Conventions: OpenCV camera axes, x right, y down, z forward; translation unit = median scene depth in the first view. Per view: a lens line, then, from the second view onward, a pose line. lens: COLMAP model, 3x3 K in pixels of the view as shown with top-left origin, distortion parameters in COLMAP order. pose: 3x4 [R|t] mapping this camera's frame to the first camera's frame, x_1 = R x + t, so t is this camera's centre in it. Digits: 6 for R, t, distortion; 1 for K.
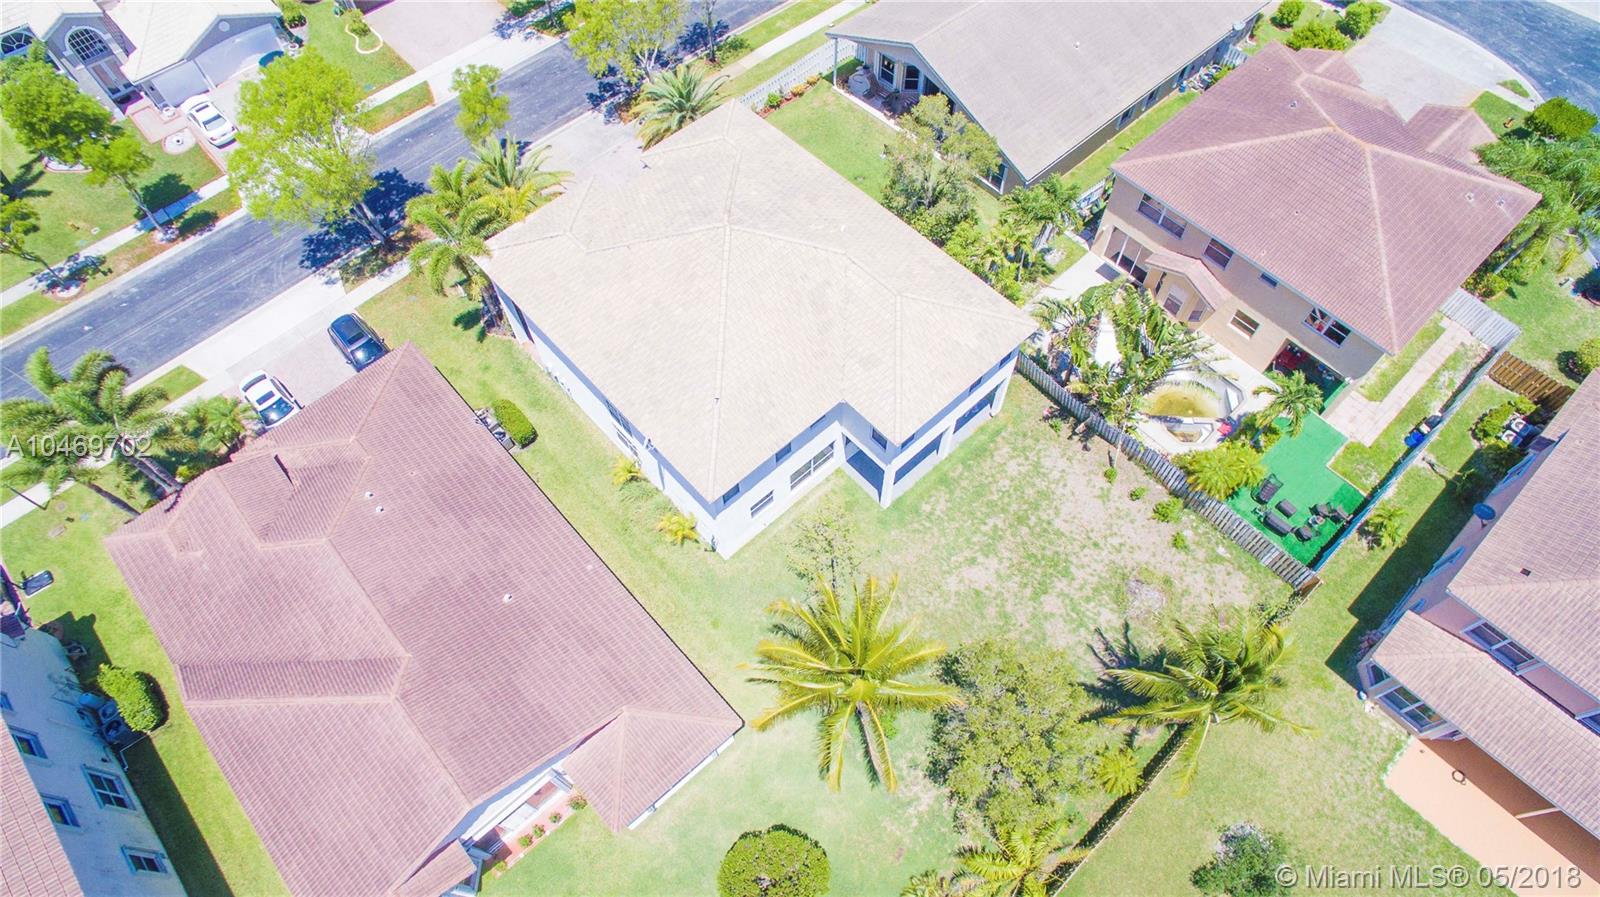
lens RADIAL K [[927.4, 0, 792.8], [0, 927.4, 459.6], [0, 0, 1]] dist [-0.111728, 0.077523]
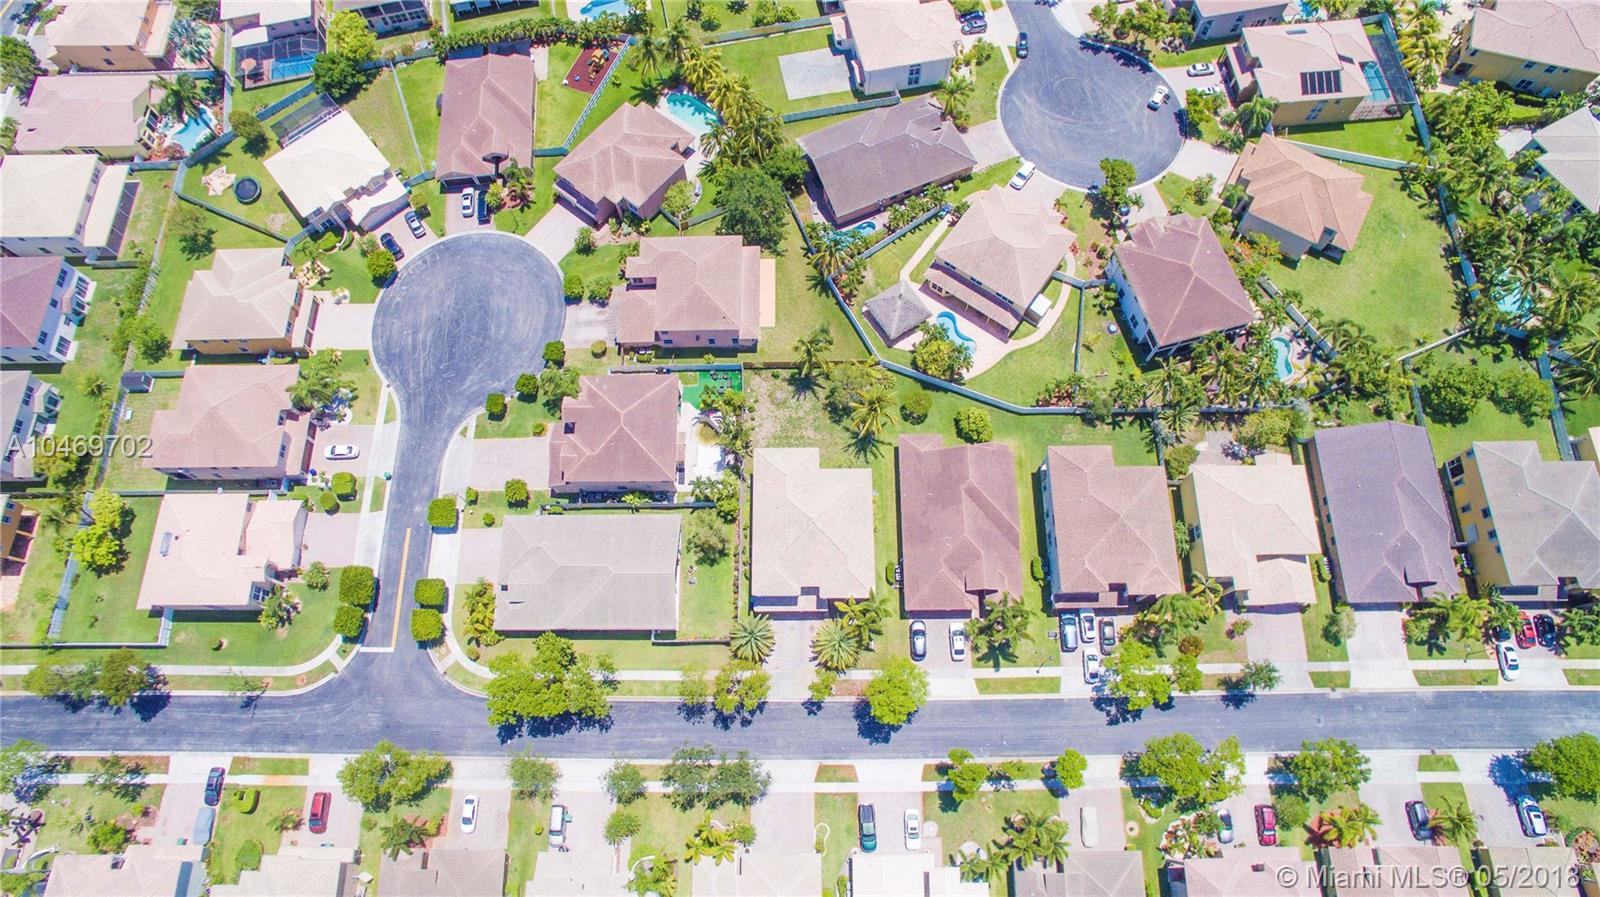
lens RADIAL K [[927.4, 0, 805.3], [0, 927.4, 455.3], [0, 0, 1]] dist [-0.111728, 0.077523]
pose [[-0.741388, -0.620813, 0.254824, -0.541310], [0.594665, -0.431789, 0.678183, -1.740183], [-0.310994, 0.654331, 0.689299, -0.972887]]
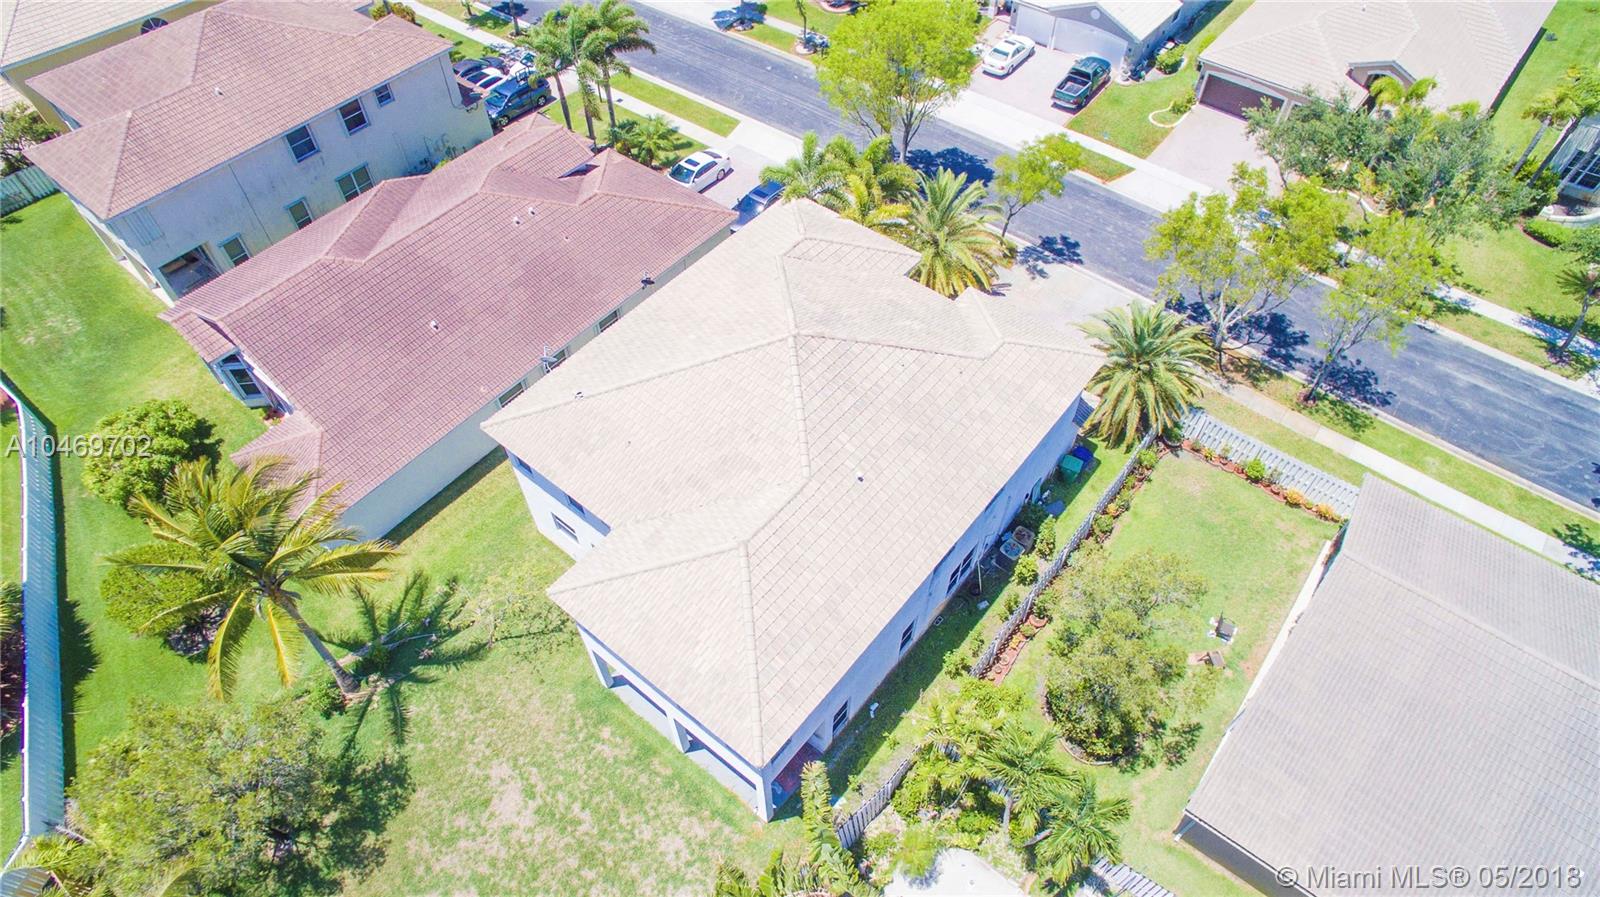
lens RADIAL K [[927.4, 0, 794.5], [0, 927.4, 460.9], [0, 0, 1]] dist [-0.111728, 0.077523]
pose [[0.146377, 0.786475, -0.600025, 0.381375], [-0.853832, 0.406749, 0.324847, -0.360730], [0.499544, 0.464771, 0.731057, 0.351779]]
